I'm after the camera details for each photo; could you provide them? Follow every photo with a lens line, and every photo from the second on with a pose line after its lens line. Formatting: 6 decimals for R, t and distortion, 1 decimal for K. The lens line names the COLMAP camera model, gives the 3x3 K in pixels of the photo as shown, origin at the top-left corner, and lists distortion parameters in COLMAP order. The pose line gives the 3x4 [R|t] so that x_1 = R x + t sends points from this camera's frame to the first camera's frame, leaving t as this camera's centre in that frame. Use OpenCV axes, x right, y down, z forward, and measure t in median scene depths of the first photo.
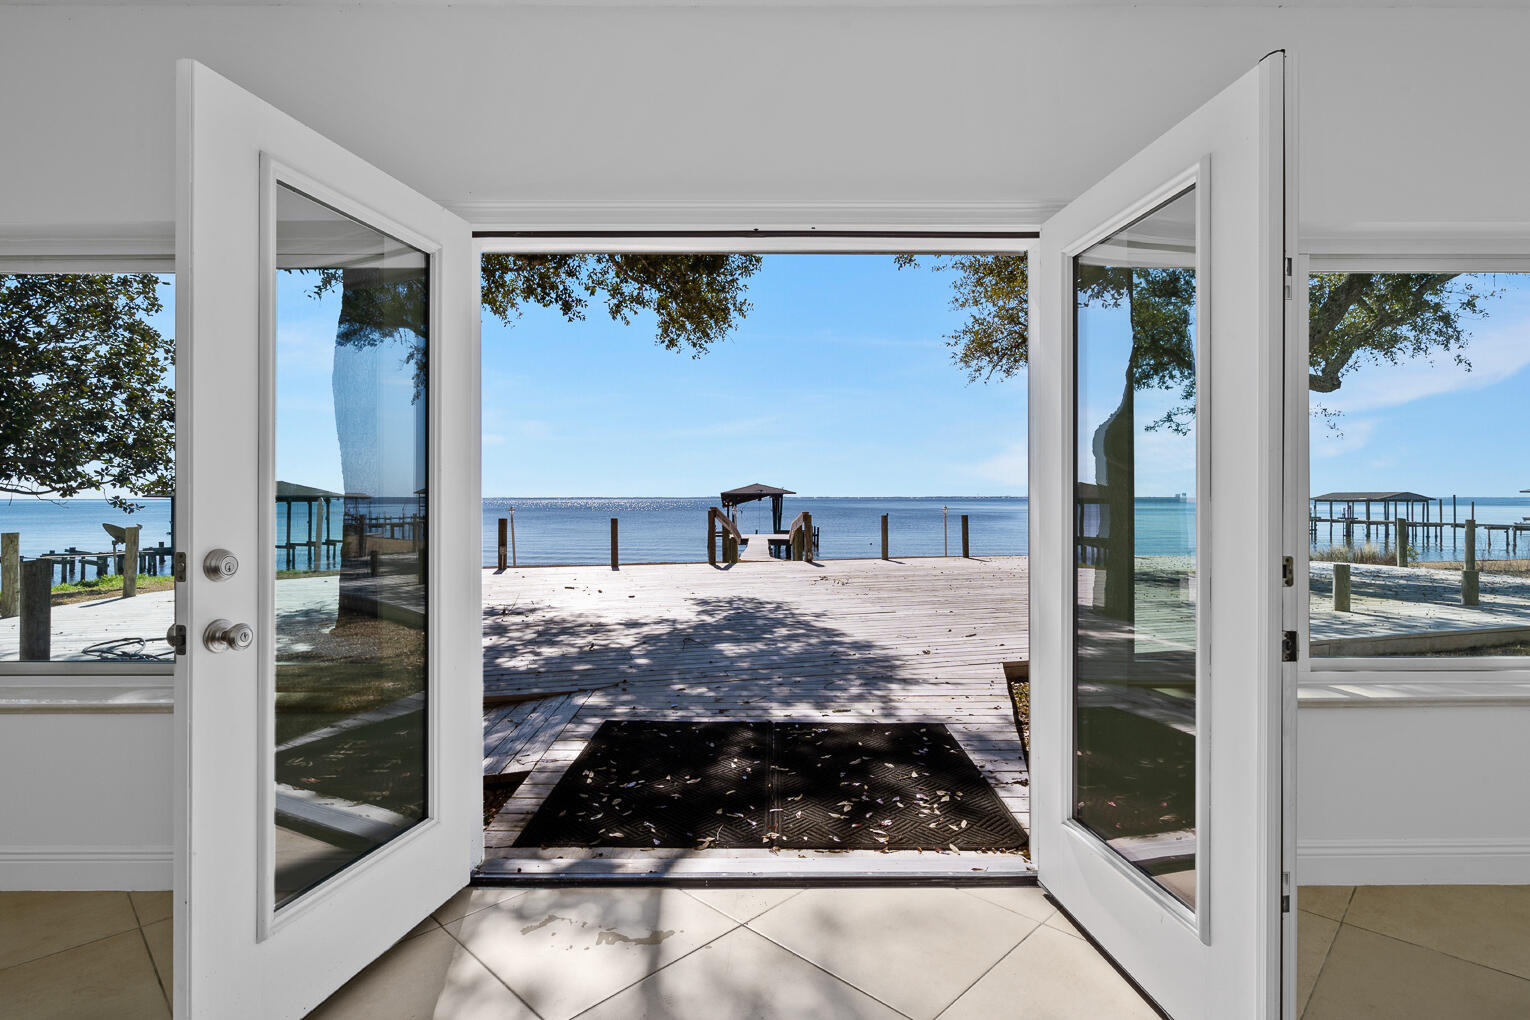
lens RADIAL K [[723.1, 0, 765.0], [0, 723.1, 510.0], [0, 0, 1]] dist [-0.005311, 0.000413]
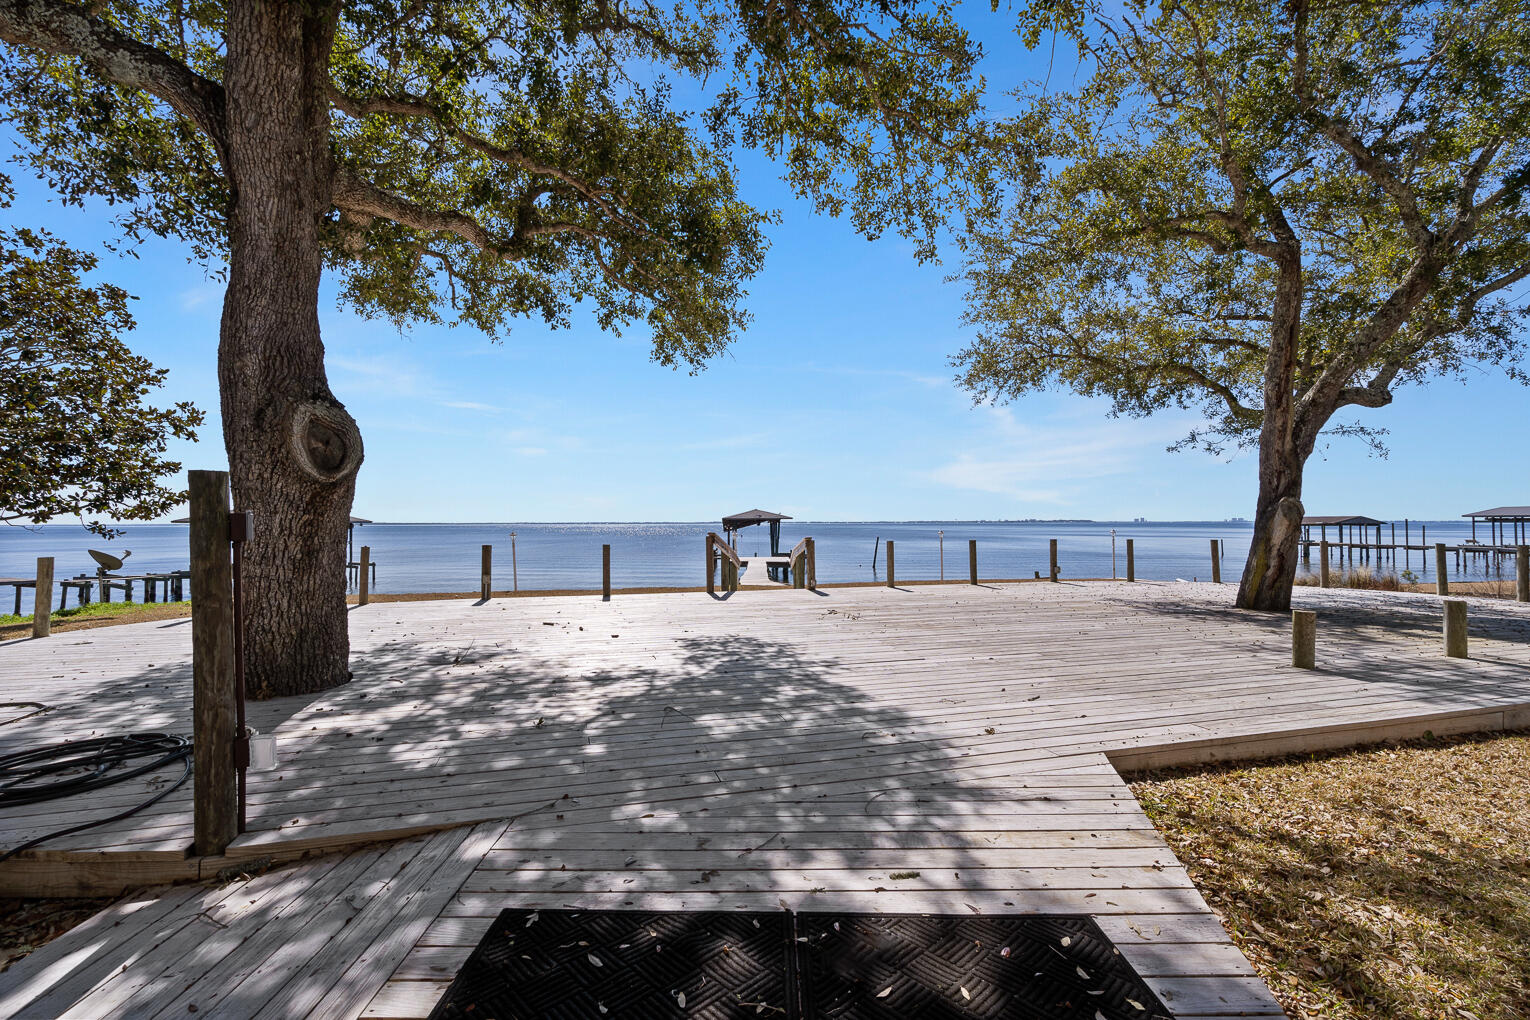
lens RADIAL K [[666.8, 0, 821.6], [0, 666.8, 461.5], [0, 0, 1]] dist [-0.000177, -0.000001]
pose [[0.996283, 0.006448, 0.085901, -0.001859], [0.002858, 0.994171, -0.107778, -0.002570], [-0.086096, 0.107623, 0.990457, 0.150697]]
